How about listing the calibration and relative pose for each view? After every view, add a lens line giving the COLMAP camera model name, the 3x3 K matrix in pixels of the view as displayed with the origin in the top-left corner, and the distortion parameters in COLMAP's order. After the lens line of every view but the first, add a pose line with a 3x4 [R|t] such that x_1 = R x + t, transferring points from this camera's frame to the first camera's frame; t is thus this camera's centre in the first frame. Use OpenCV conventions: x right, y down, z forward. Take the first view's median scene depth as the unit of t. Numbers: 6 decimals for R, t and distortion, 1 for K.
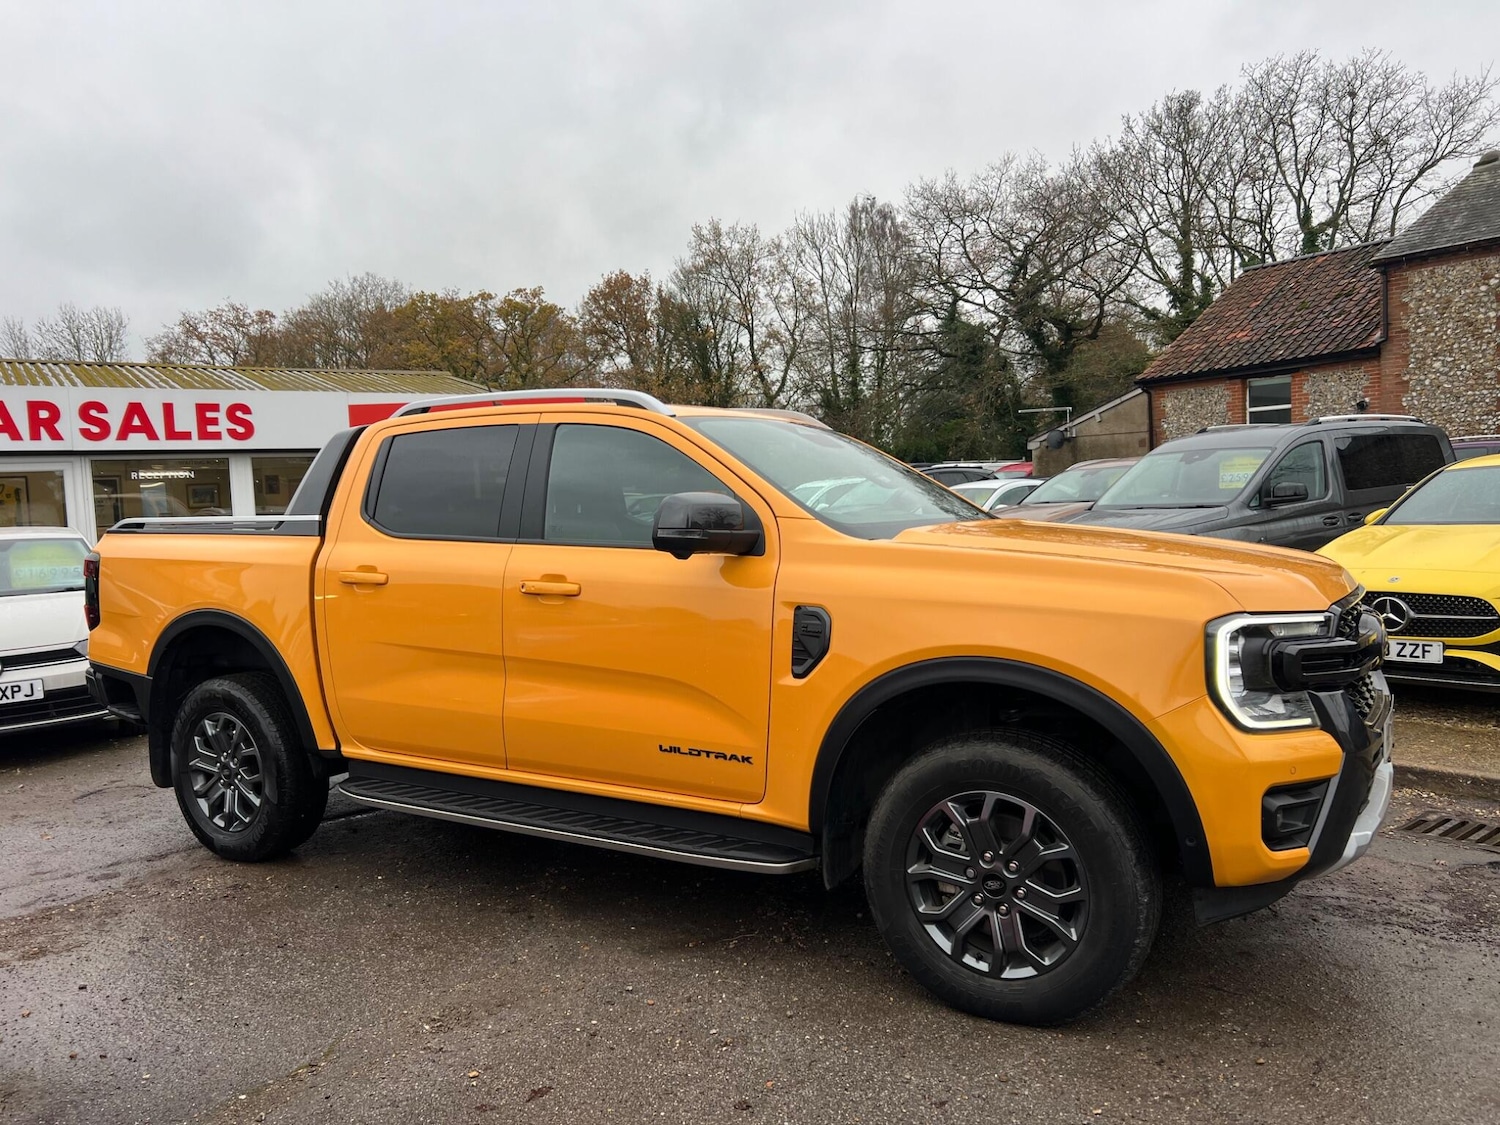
lens RADIAL K [[1126.5, 0, 756.7], [0, 1126.5, 582.7], [0, 0, 1]] dist [0.059861, -0.063795]
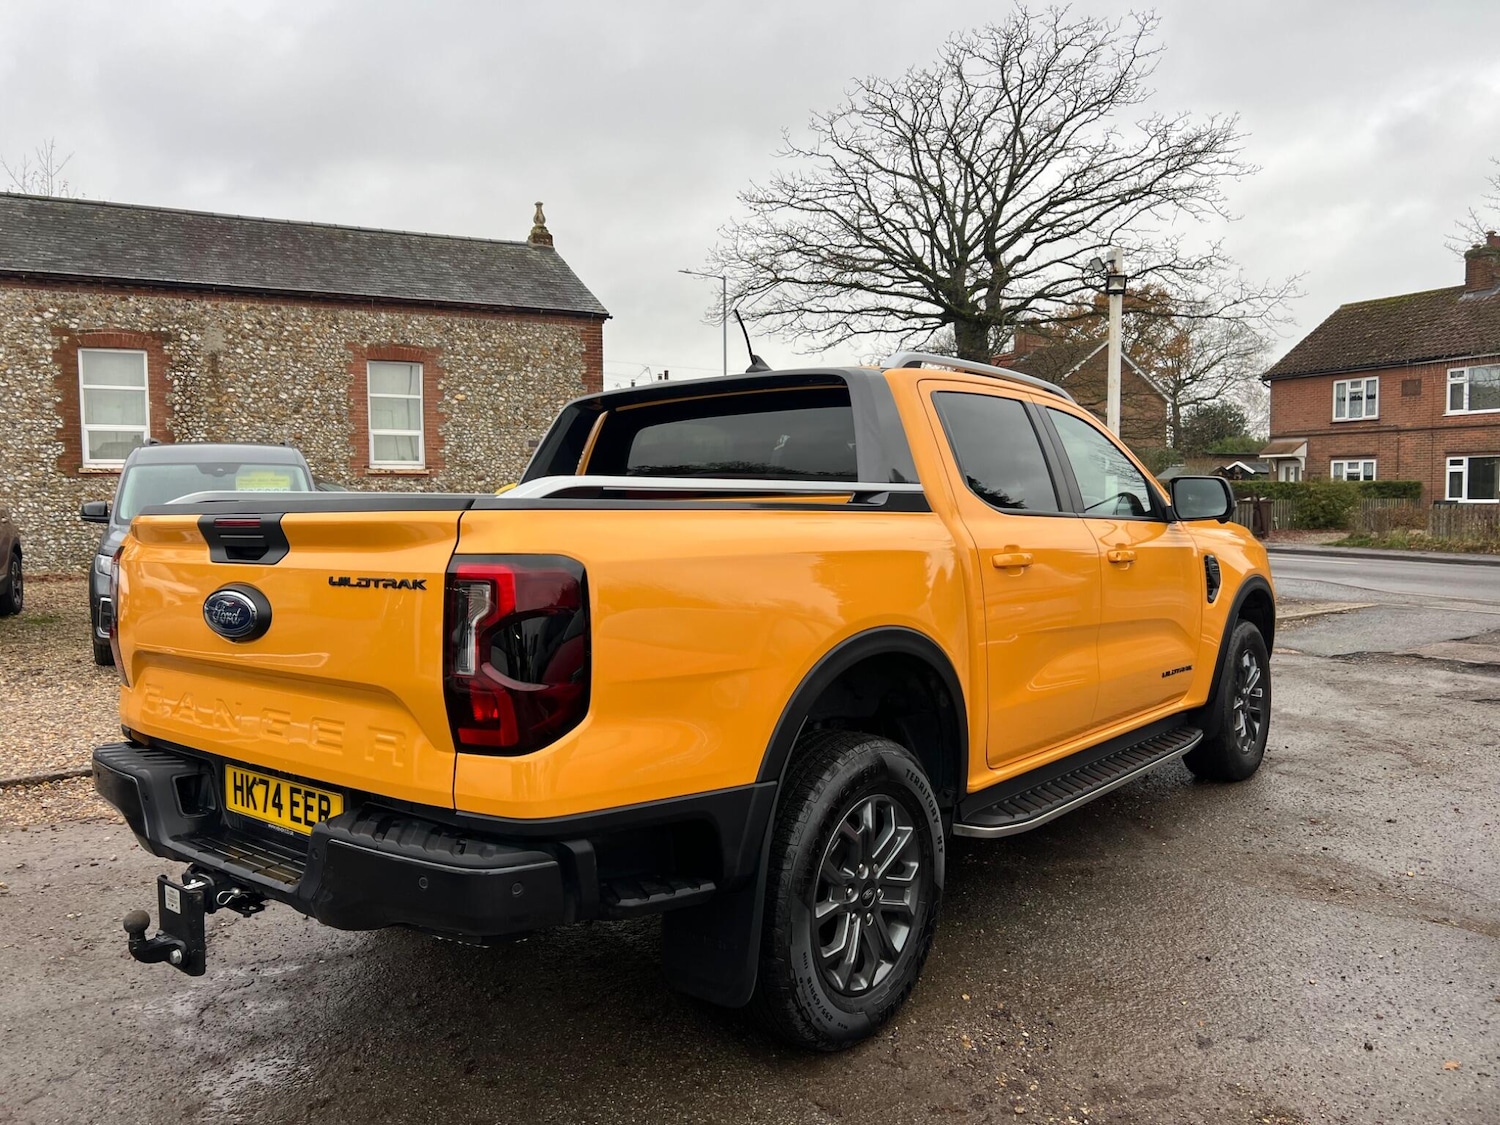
lens RADIAL K [[1126.5, 0, 746.8], [0, 1126.5, 550.2], [0, 0, 1]] dist [0.059861, -0.063795]
pose [[0.145625, -0.013373, 0.989249, -0.113561], [0.077816, 0.996966, 0.002022, -0.002678], [-0.986275, 0.076685, 0.146224, 0.100776]]
